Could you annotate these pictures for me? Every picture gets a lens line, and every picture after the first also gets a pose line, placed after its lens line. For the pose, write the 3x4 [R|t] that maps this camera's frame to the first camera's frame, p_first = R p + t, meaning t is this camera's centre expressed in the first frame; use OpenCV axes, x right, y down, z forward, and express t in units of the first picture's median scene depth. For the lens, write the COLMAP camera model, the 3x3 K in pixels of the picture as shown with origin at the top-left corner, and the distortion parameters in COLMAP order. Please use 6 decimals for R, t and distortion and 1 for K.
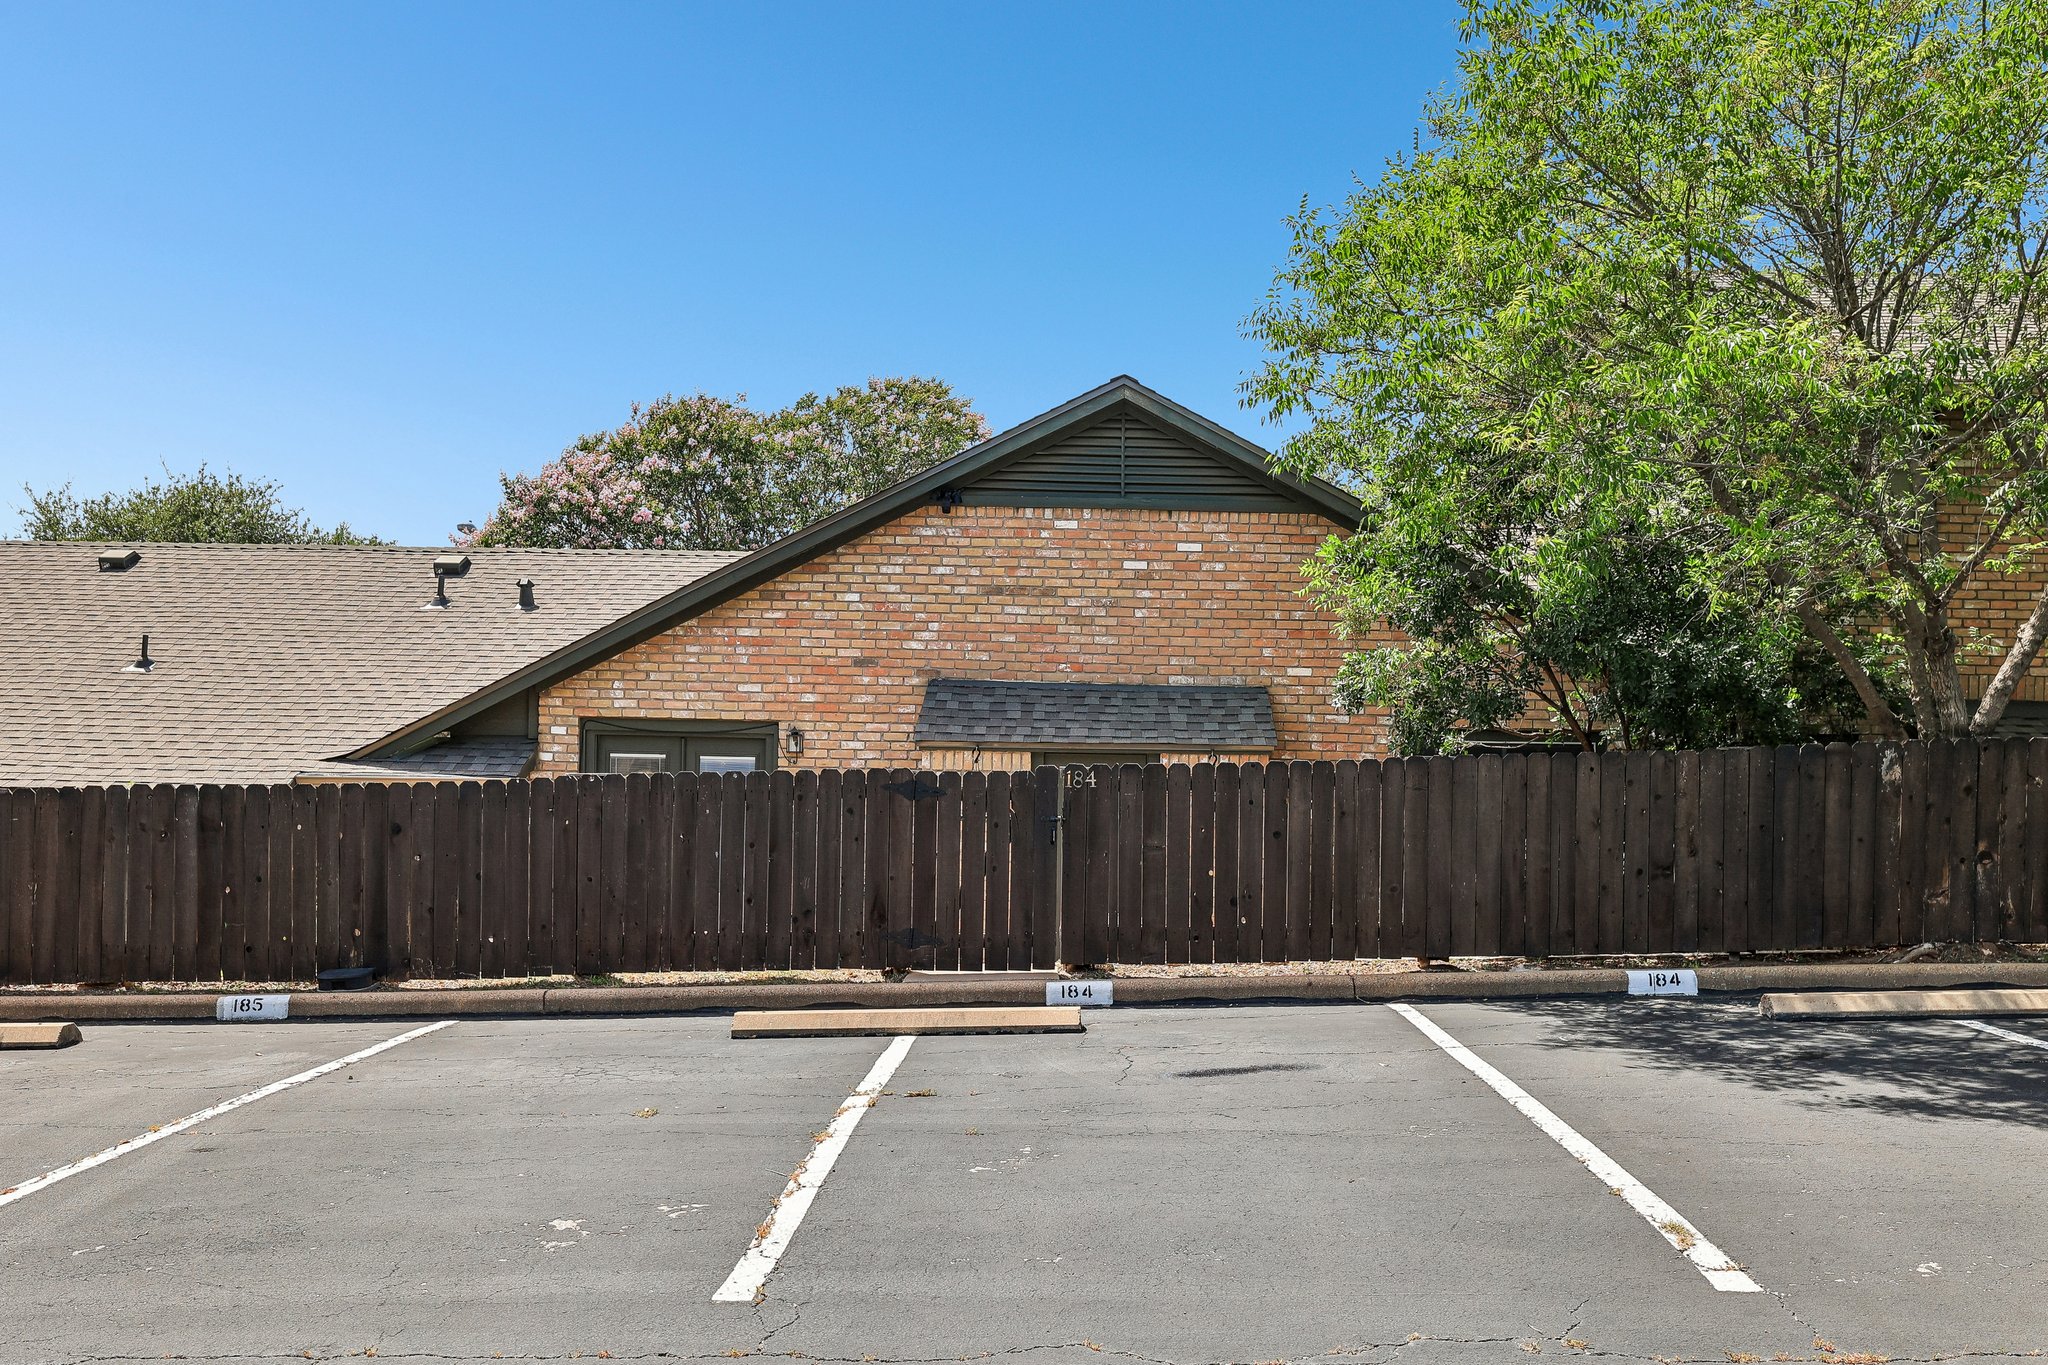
lens RADIAL K [[1715.7, 0, 1023.1], [0, 1715.7, 685.0], [0, 0, 1]] dist [-0.001162, -0.000014]
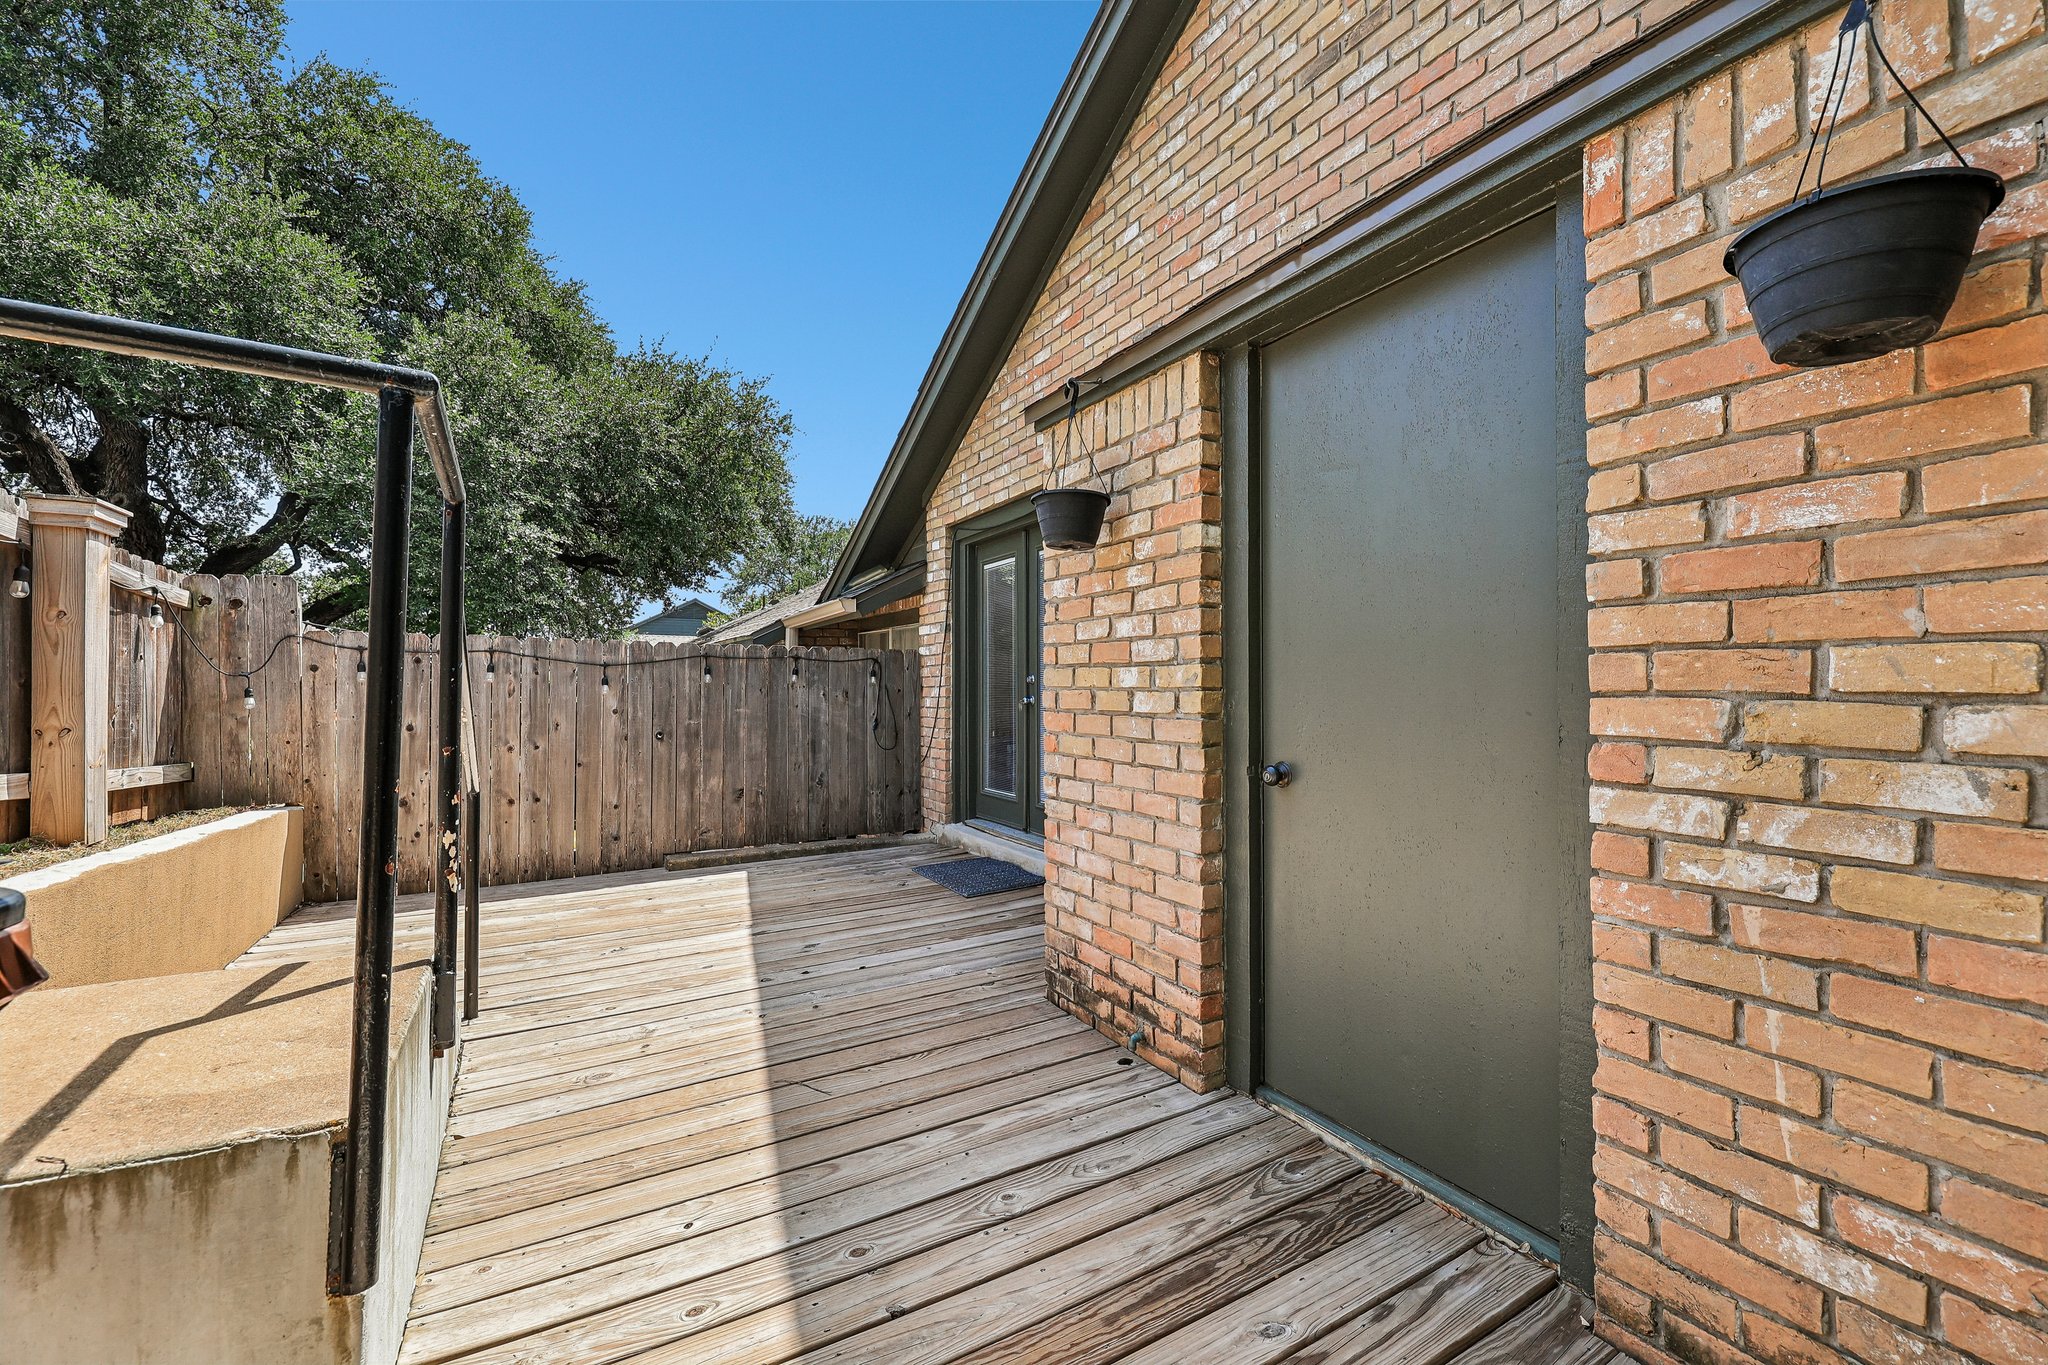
lens RADIAL K [[874.3, 0, 1025.4], [0, 874.3, 686.7], [0, 0, 1]] dist [0.000189, -0.000030]
pose [[0.434550, -0.025158, -0.900296, 0.147162], [0.005910, 0.999668, -0.025083, 0.109330], [0.900628, 0.005579, 0.434555, 0.838487]]
